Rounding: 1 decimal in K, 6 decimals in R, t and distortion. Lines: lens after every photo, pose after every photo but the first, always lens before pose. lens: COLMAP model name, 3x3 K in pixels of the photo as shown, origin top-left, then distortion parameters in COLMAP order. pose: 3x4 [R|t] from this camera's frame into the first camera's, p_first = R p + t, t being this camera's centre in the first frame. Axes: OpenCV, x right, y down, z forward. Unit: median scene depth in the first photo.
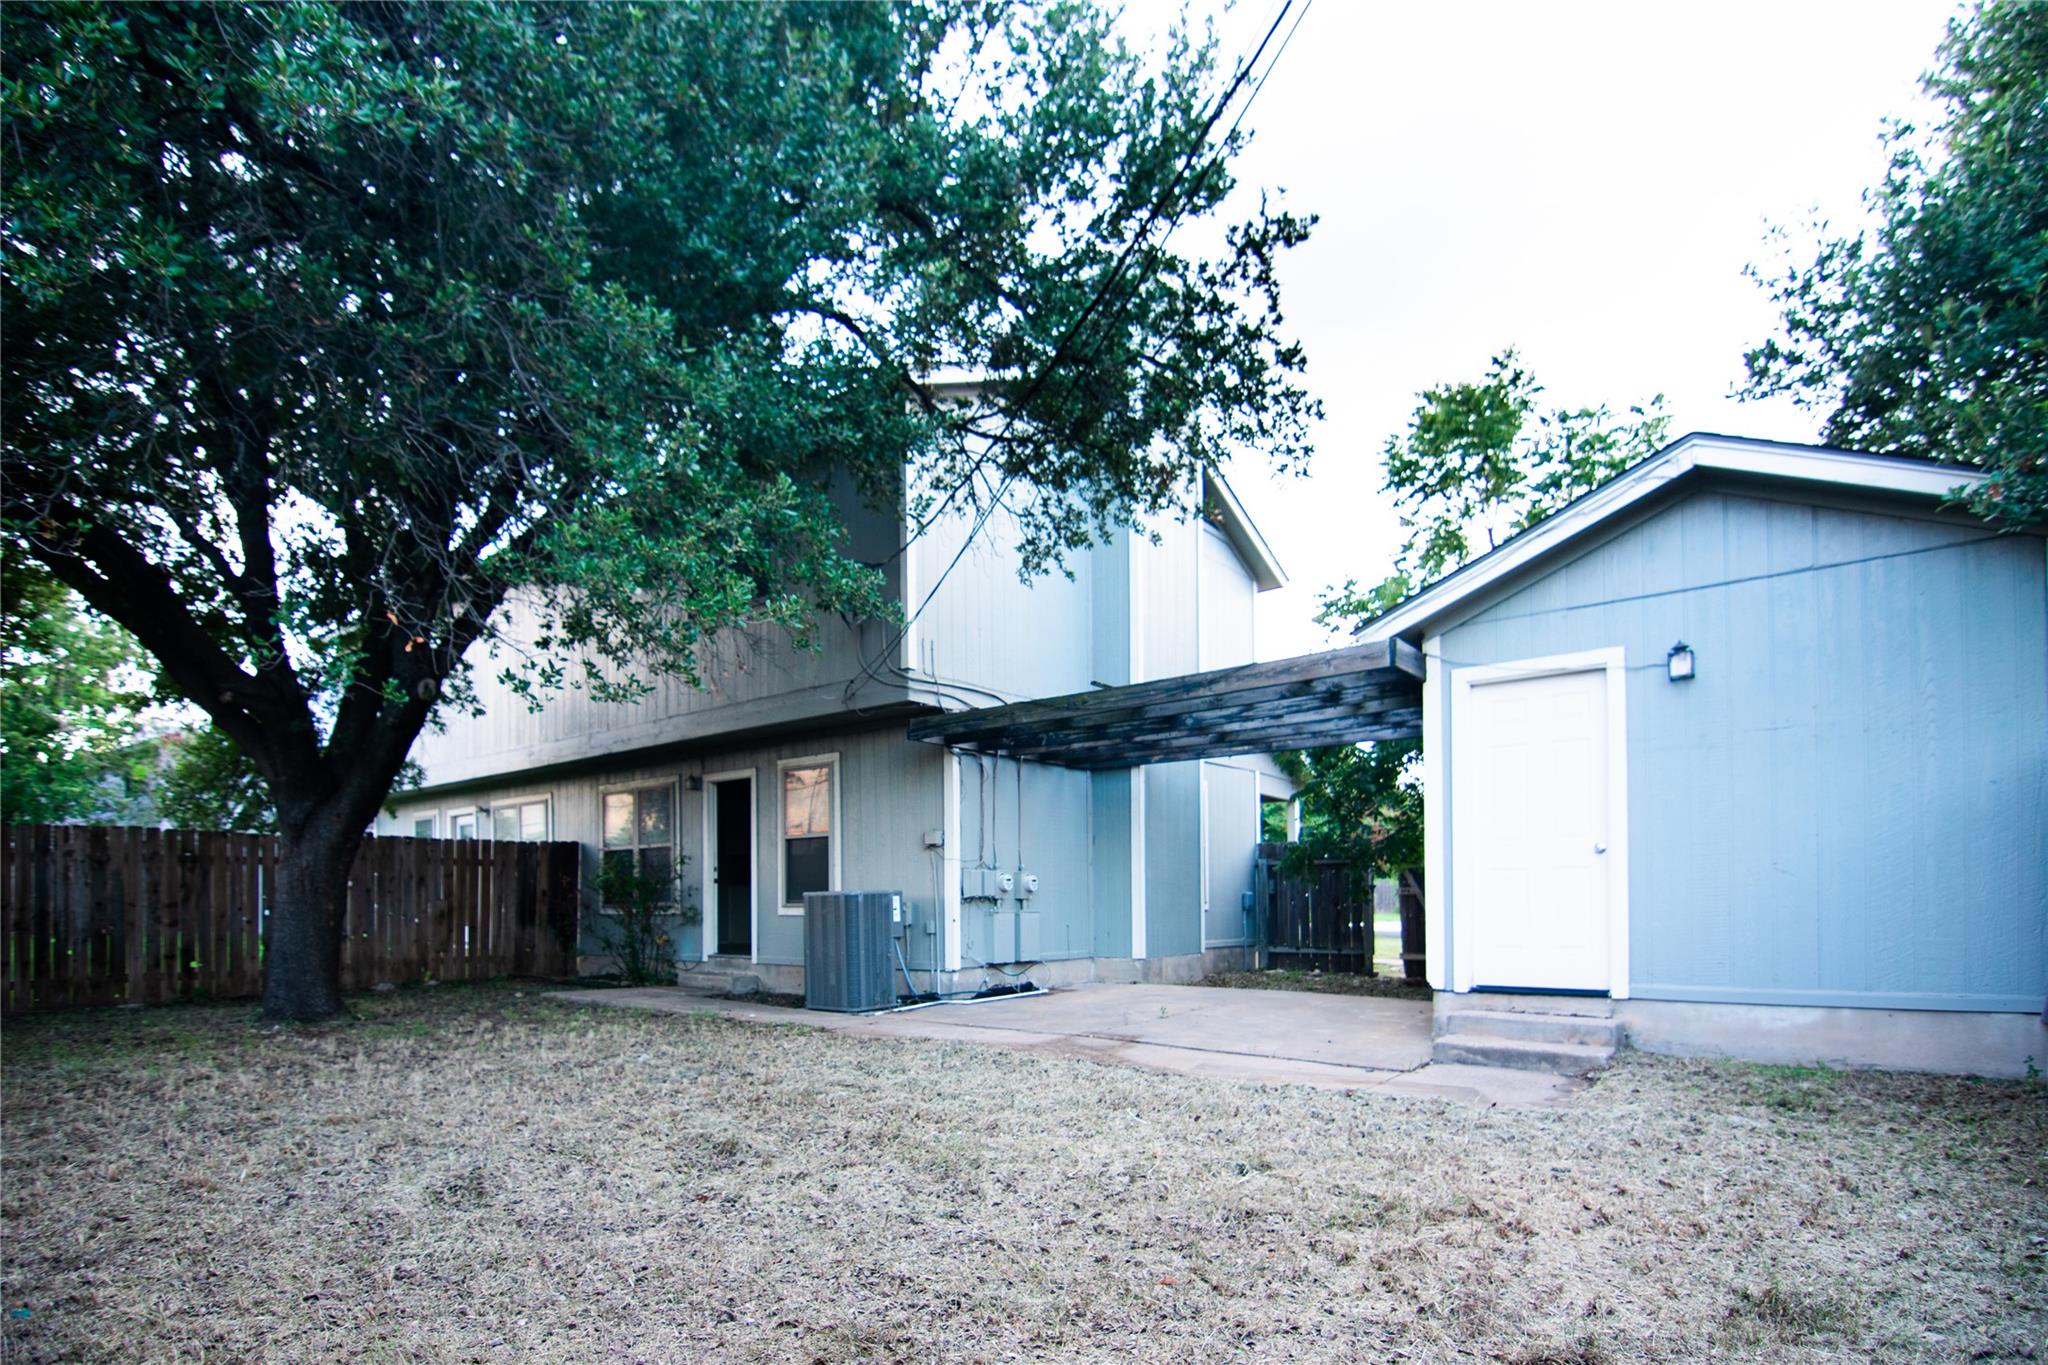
lens RADIAL K [[970.6, 0, 993.2], [0, 970.6, 881.4], [0, 0, 1]] dist [-0.002857, -0.000908]
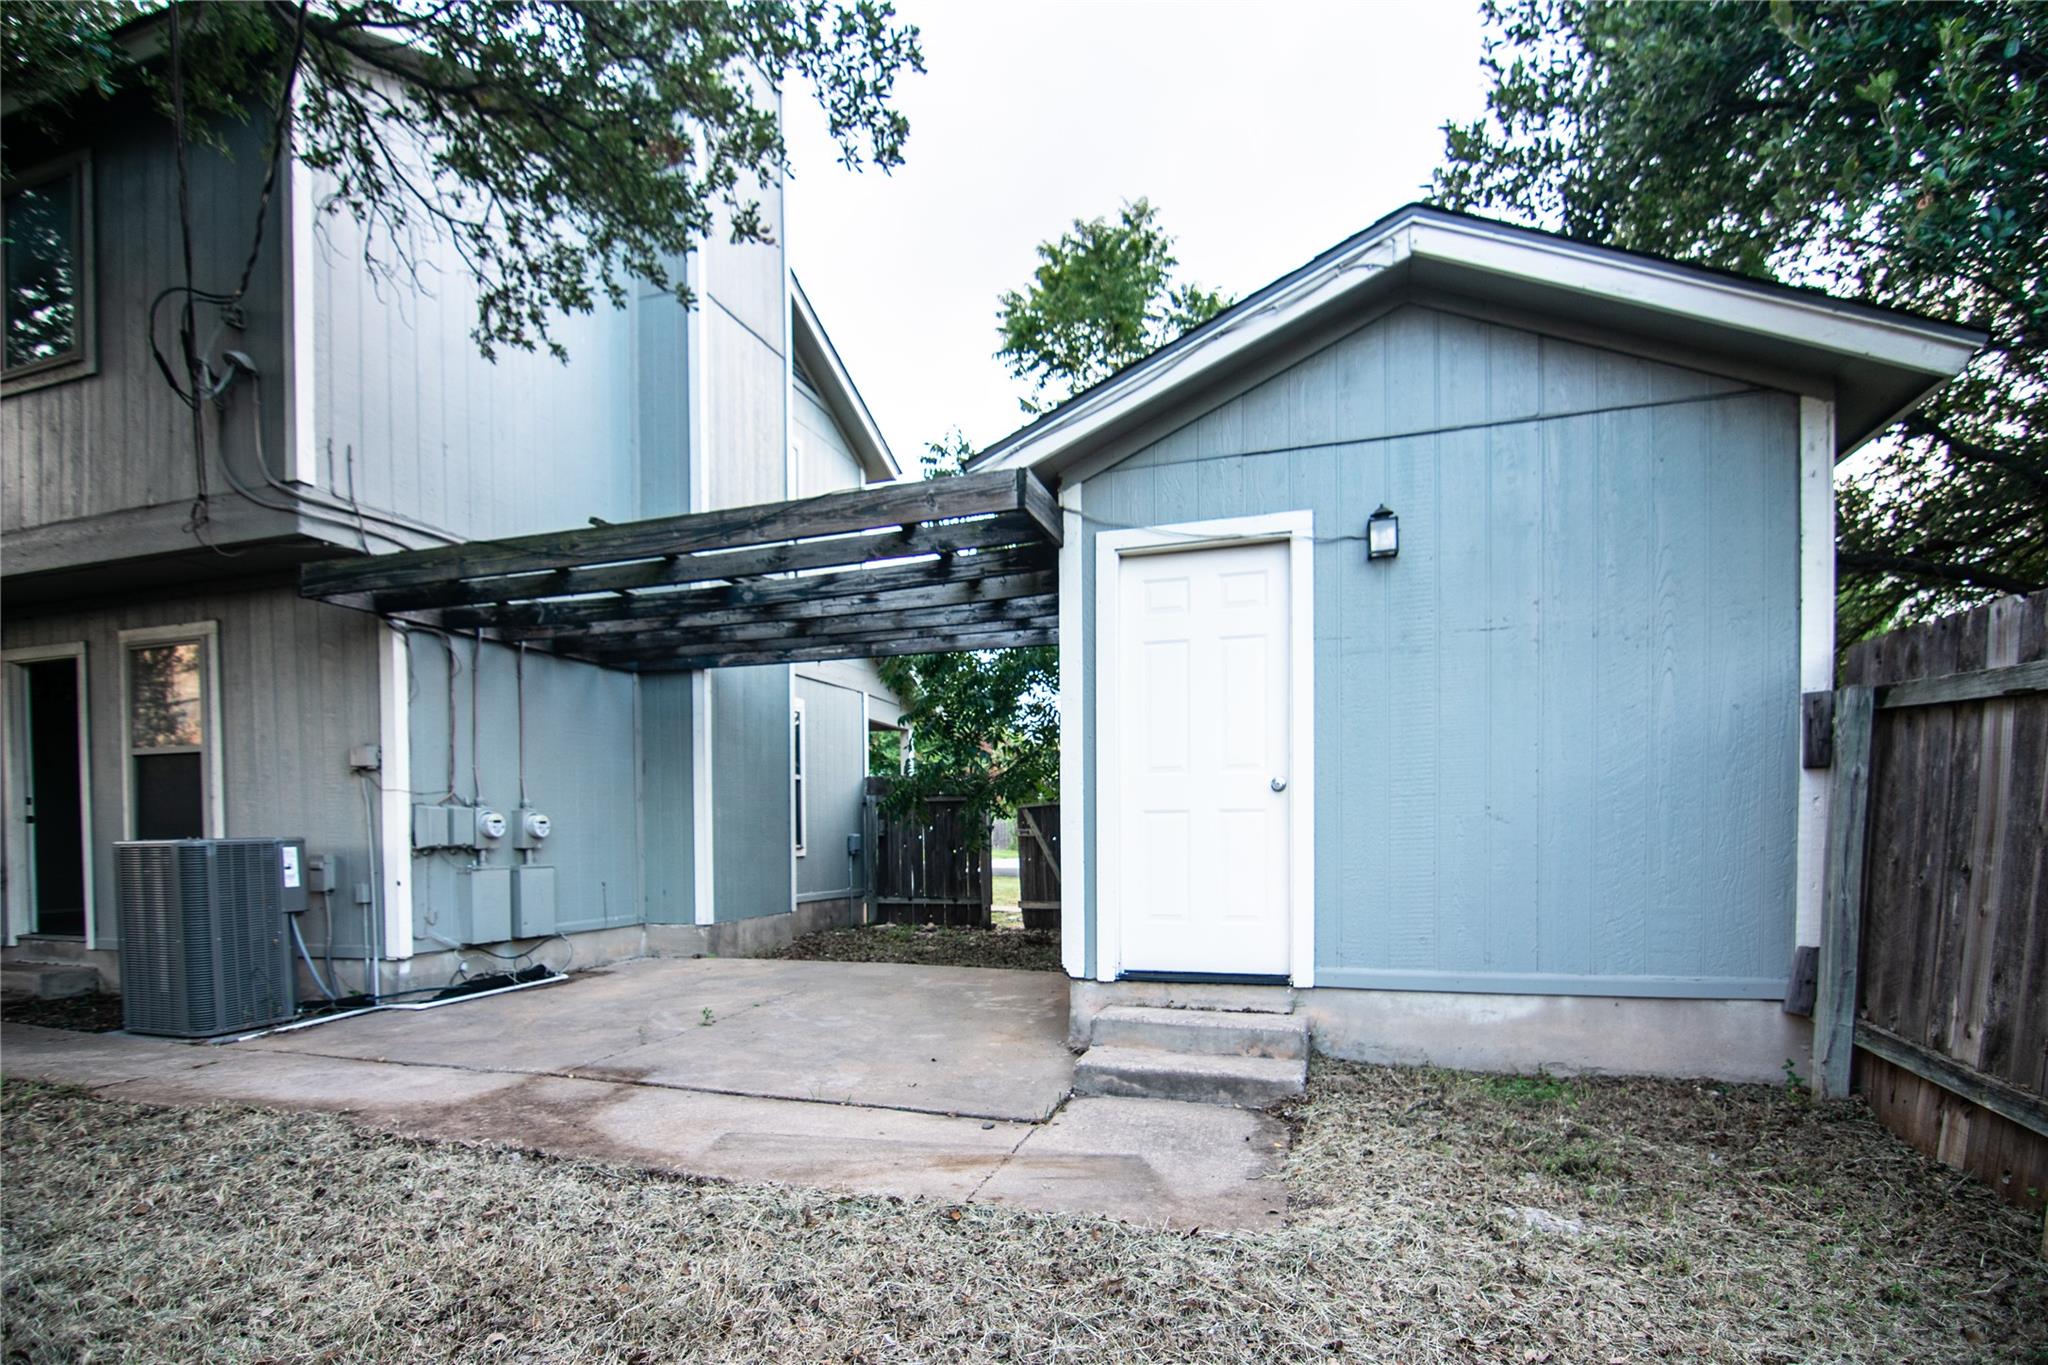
lens RADIAL K [[975.1, 0, 958.5], [0, 975.1, 843.3], [0, 0, 1]] dist [0.000275, -0.010595]
pose [[0.942411, -0.005540, 0.334410, 0.097657], [-0.003323, 0.999658, 0.025926, -0.005213], [-0.334439, -0.025544, 0.942071, 0.254468]]
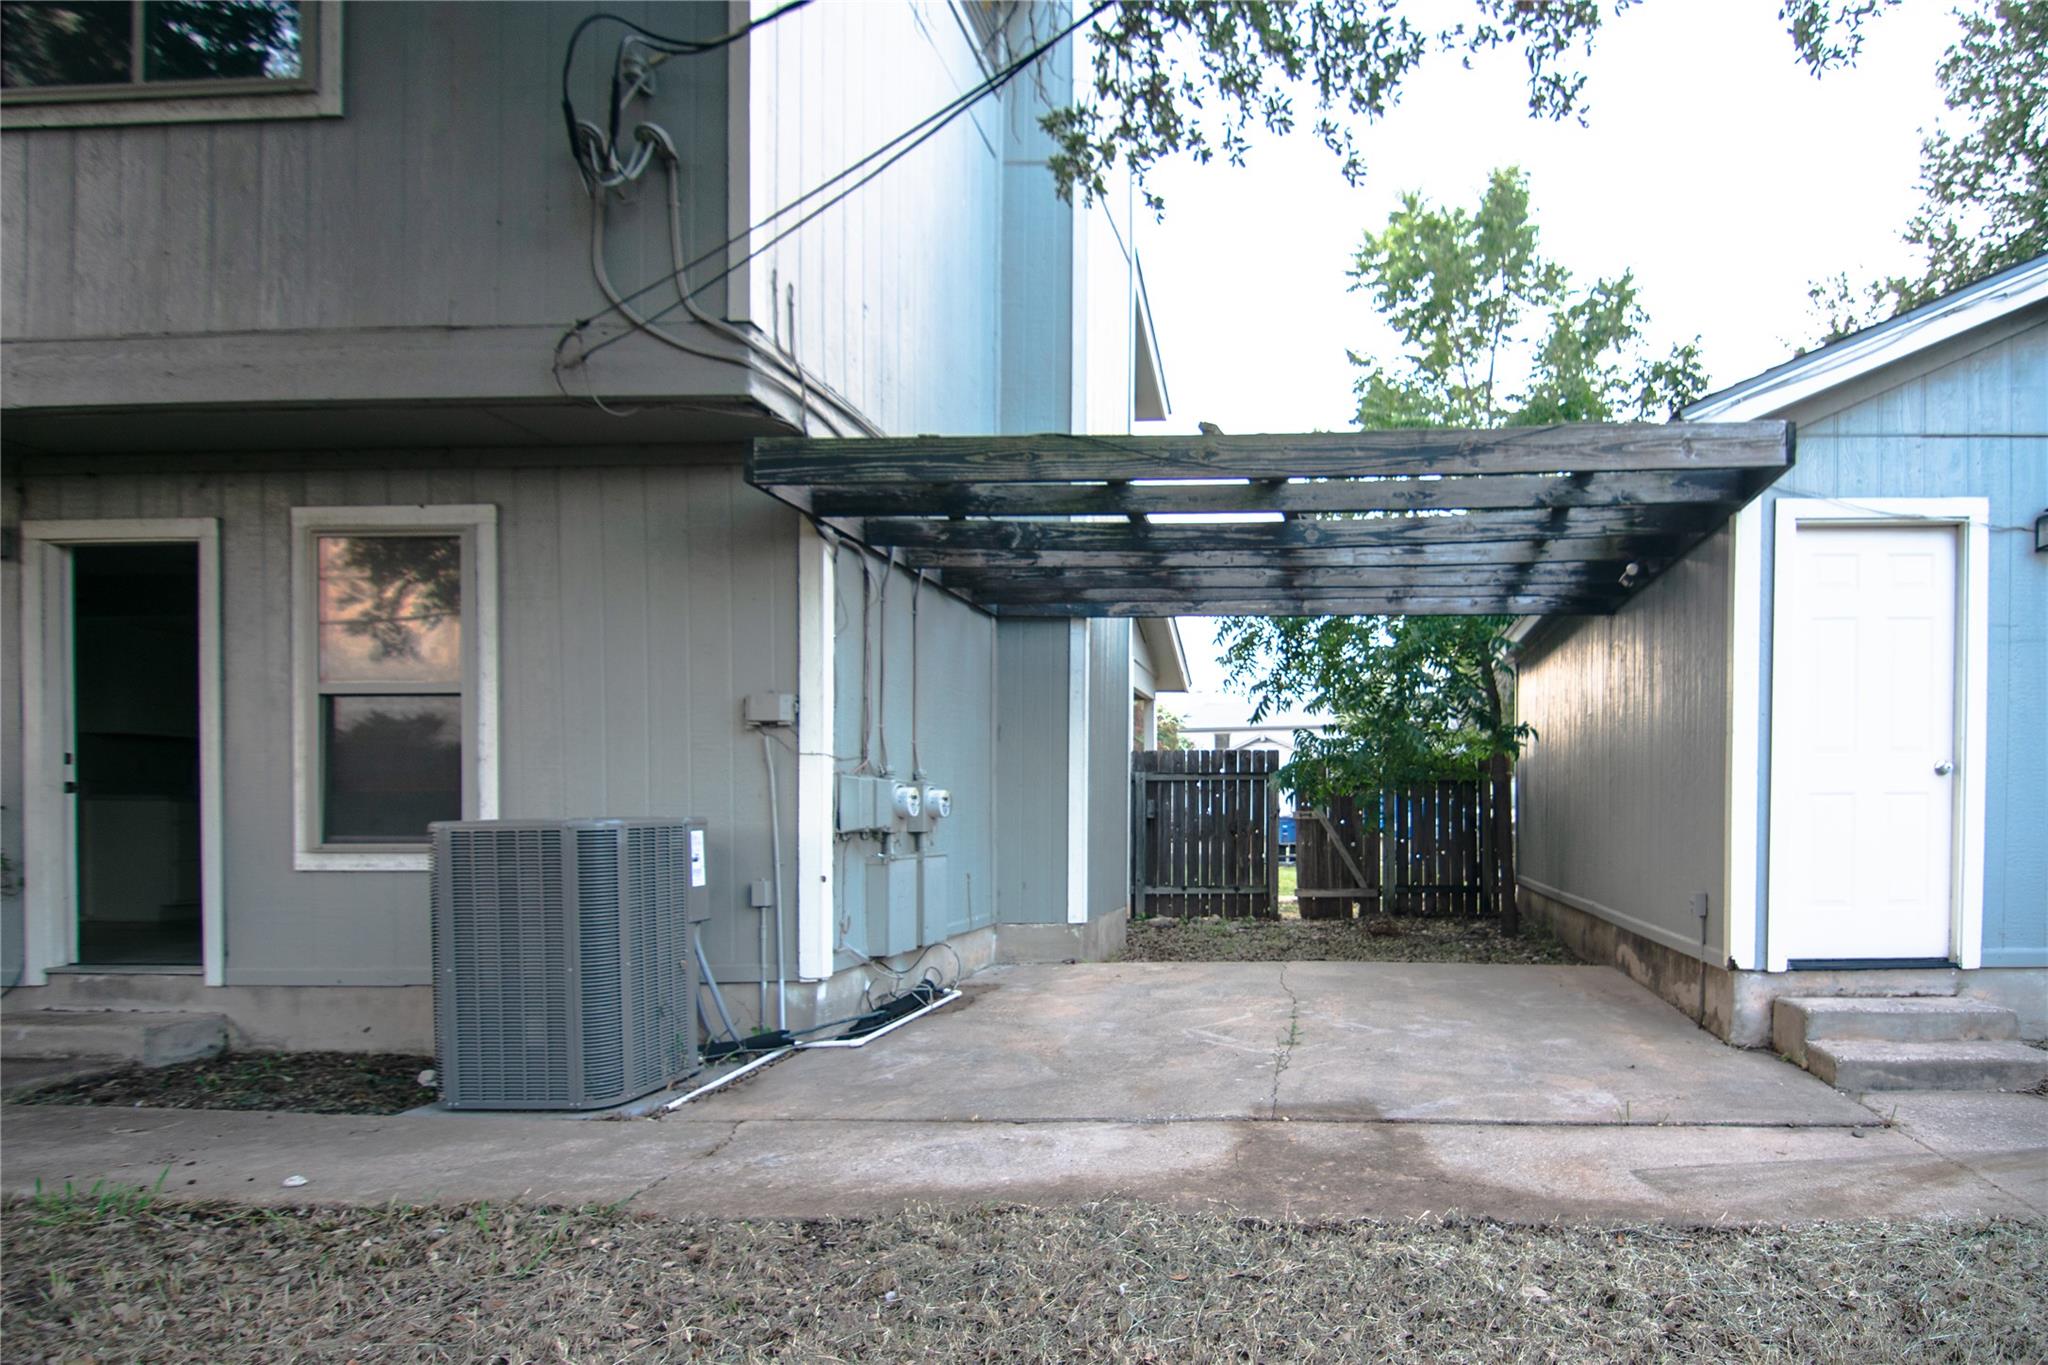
lens RADIAL K [[1020.3, 0, 1295.4], [0, 1020.3, 819.4], [0, 0, 1]] dist [-0.006193, -0.002064]
pose [[0.802118, -0.000491, 0.597166, -0.158233], [-0.011550, 0.999800, 0.016336, -0.001008], [-0.597054, -0.020001, 0.801952, 0.448638]]
